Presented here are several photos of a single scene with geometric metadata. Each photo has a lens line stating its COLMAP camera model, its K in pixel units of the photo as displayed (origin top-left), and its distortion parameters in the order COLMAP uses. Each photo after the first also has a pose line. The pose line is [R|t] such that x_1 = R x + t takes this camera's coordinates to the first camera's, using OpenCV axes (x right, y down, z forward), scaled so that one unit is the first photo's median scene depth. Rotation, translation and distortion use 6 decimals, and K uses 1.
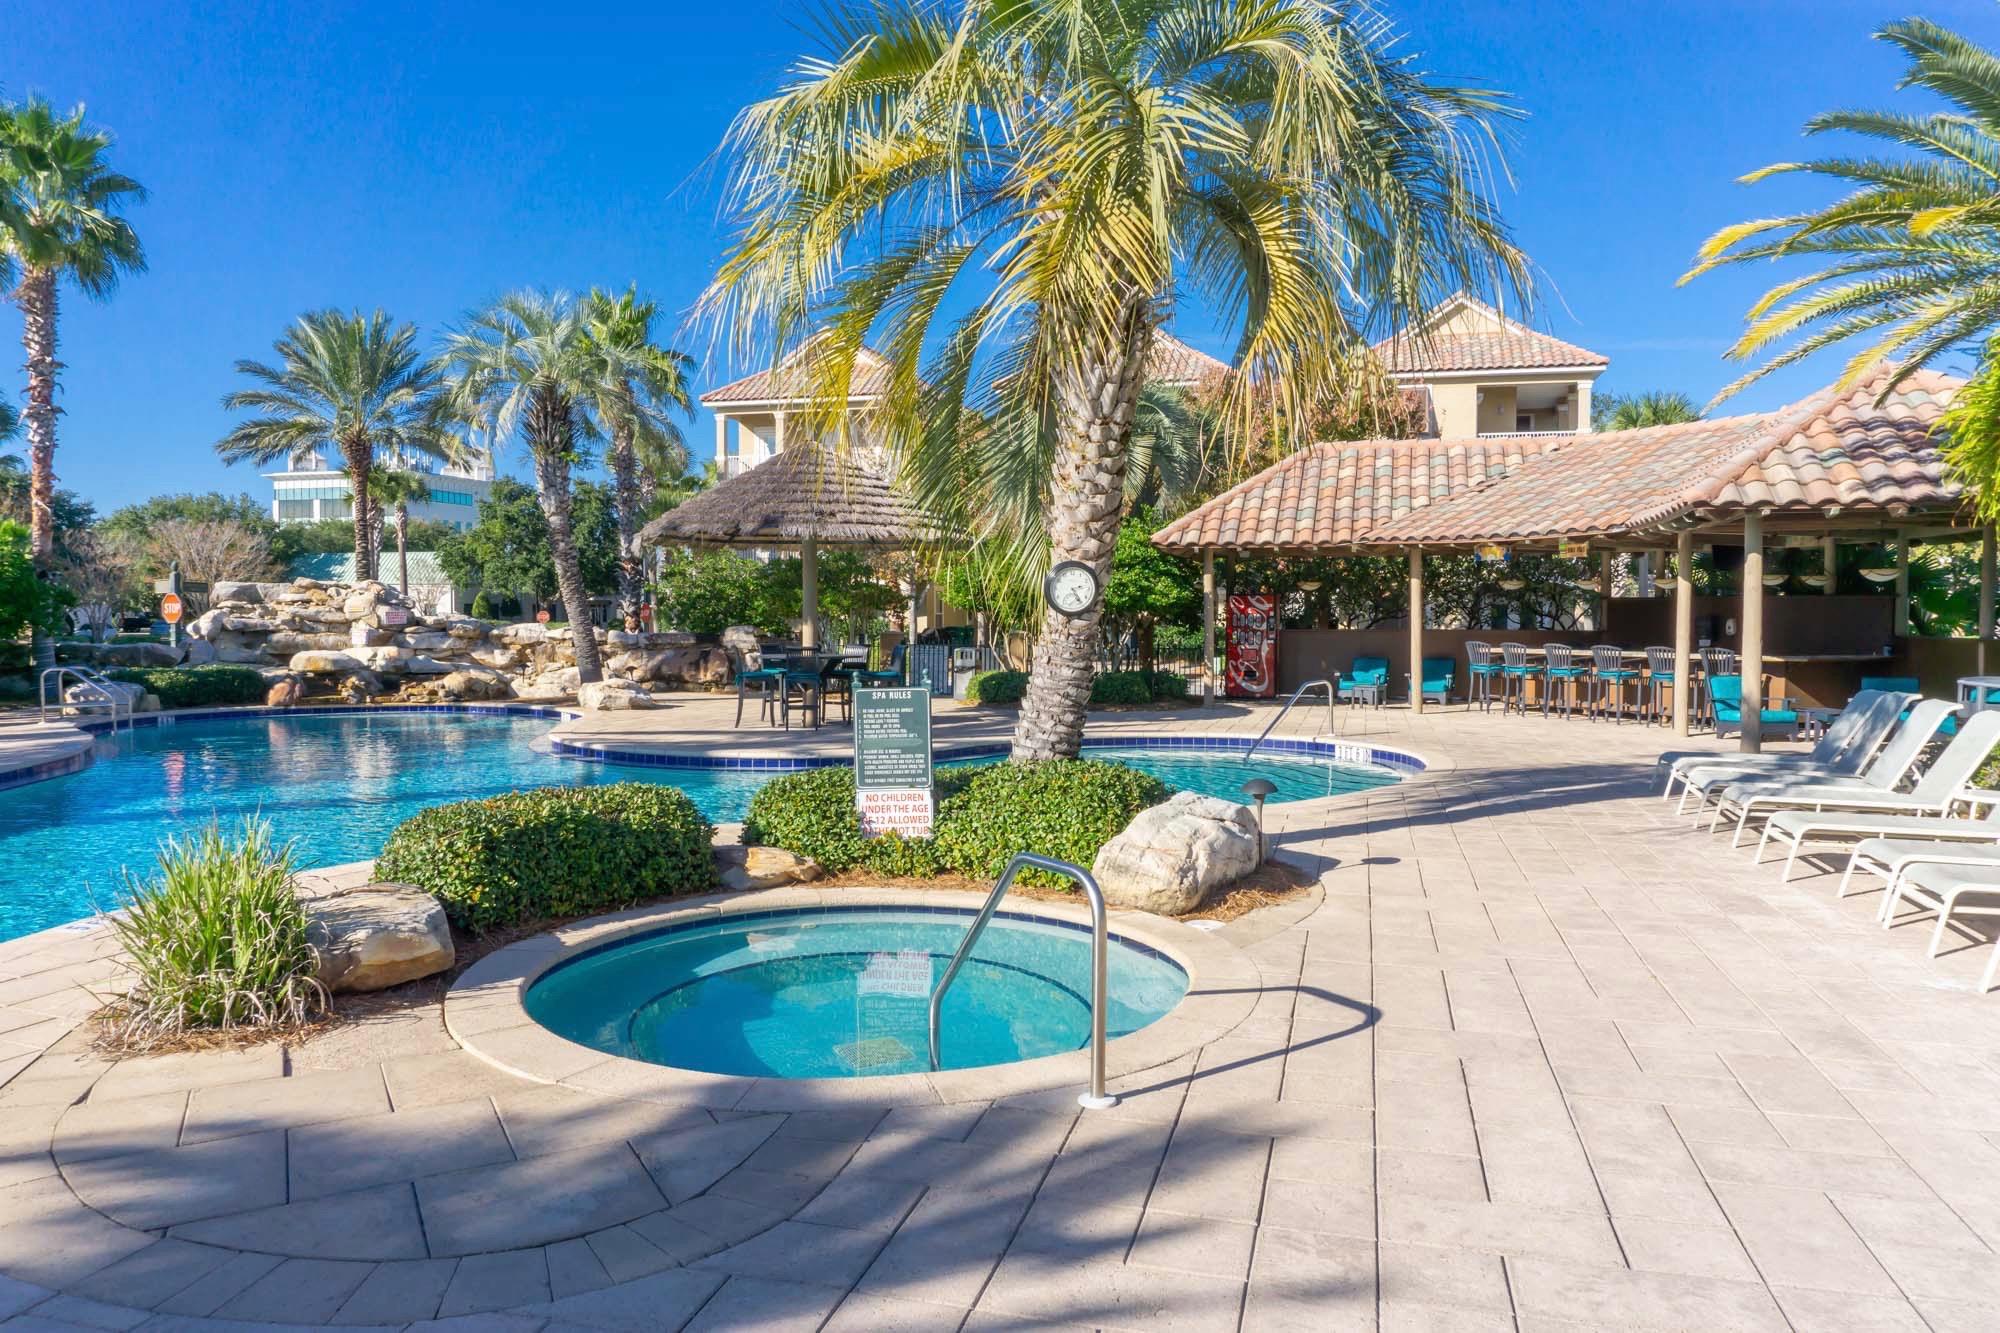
lens RADIAL K [[1452.7, 0, 990.7], [0, 1452.7, 658.6], [0, 0, 1]] dist [0.003916, 0.000031]
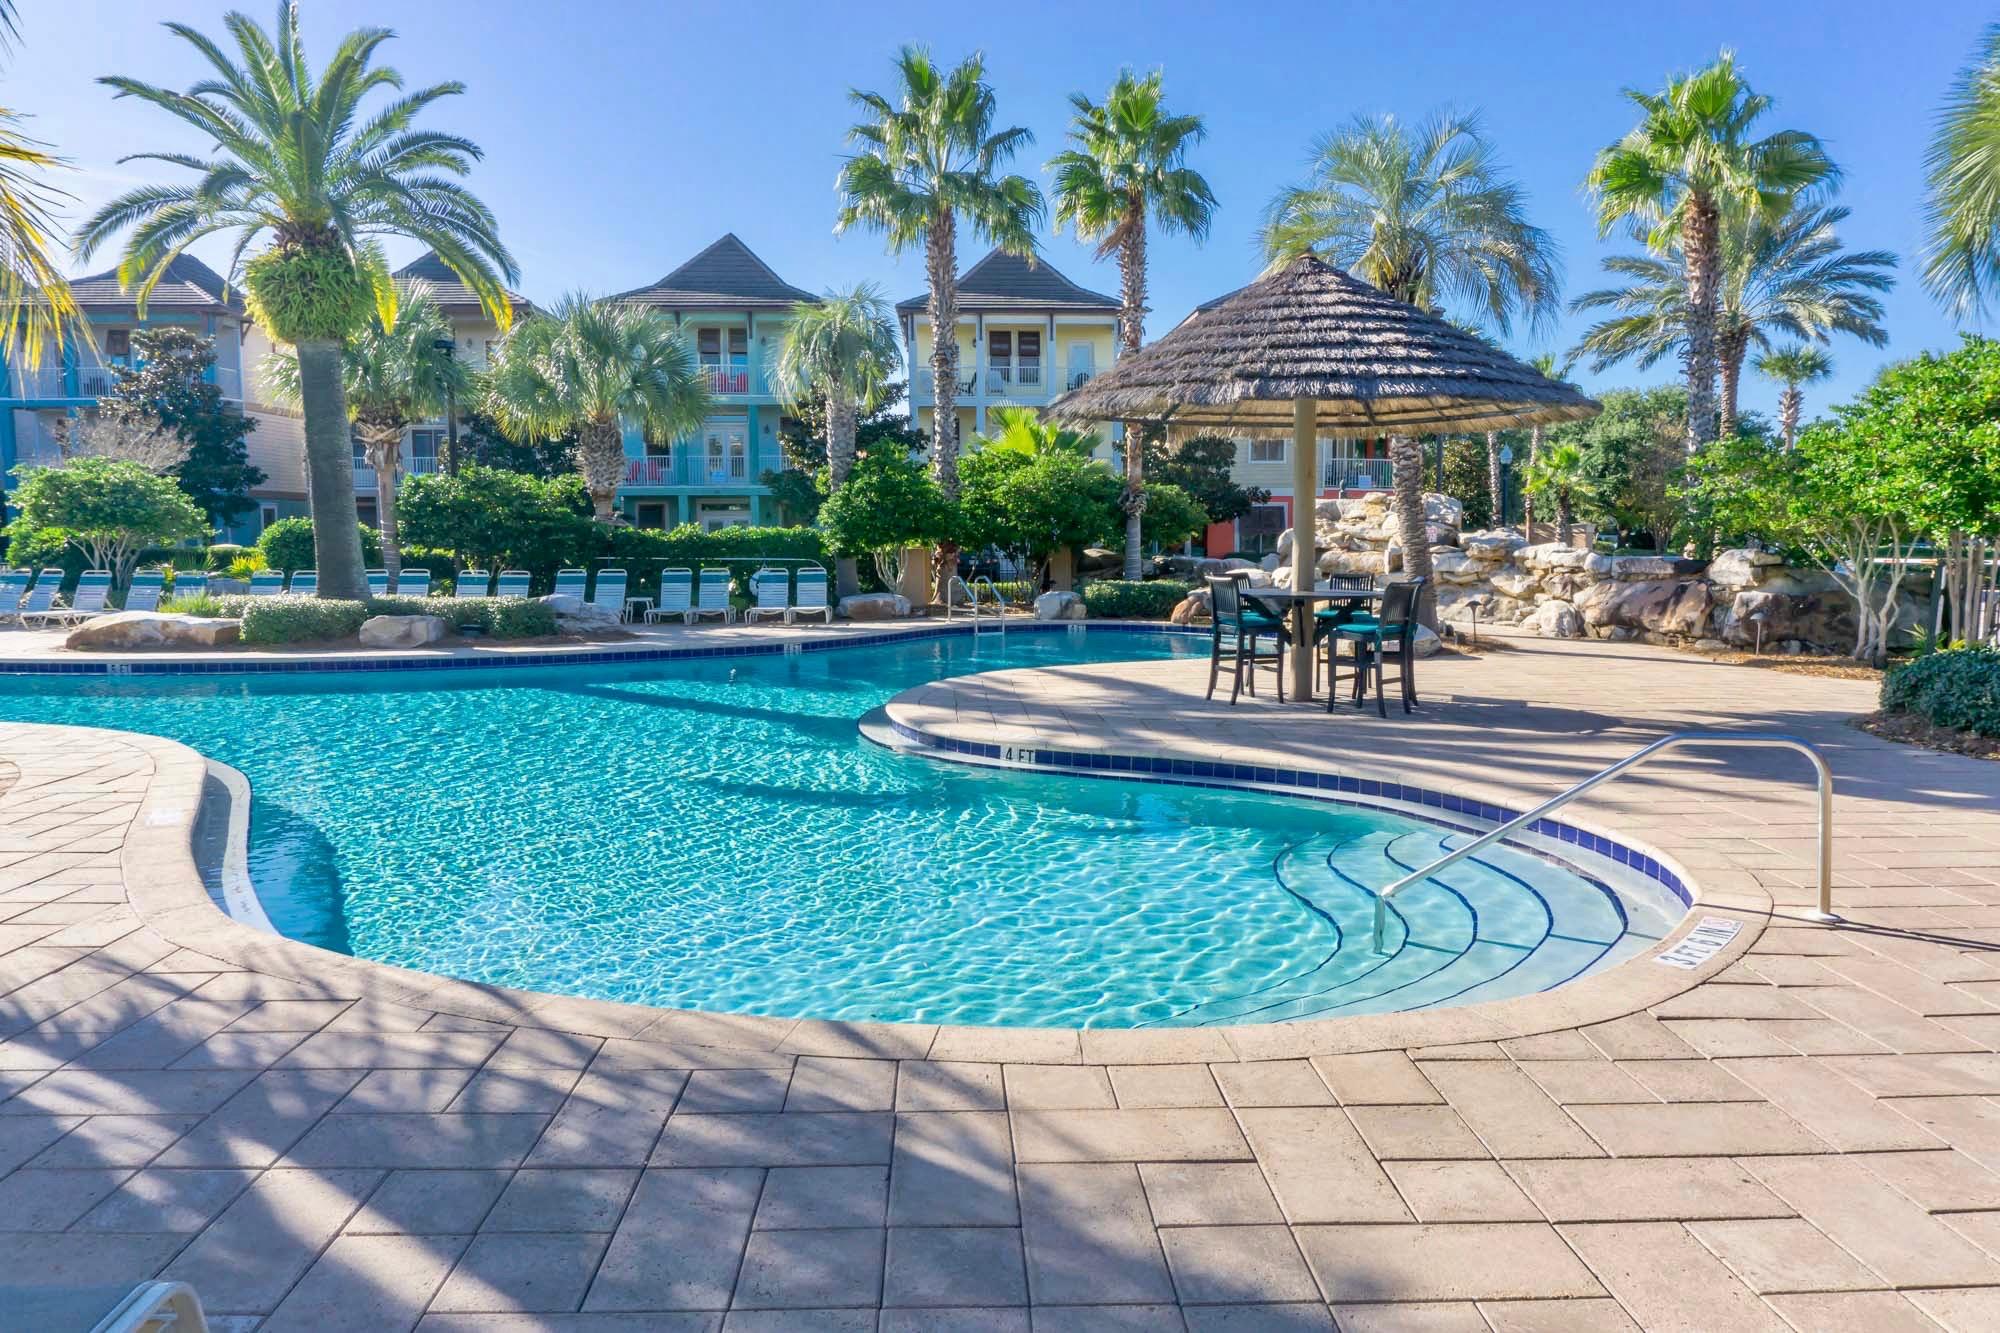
lens RADIAL K [[1377.8, 0, 991.4], [0, 1377.8, 676.2], [0, 0, 1]] dist [-0.010713, -0.012235]
pose [[0.272529, 0.100083, -0.956928, 0.332829], [-0.028227, 0.994979, 0.096024, -0.015868], [0.961733, 0.000841, 0.273986, 0.520228]]
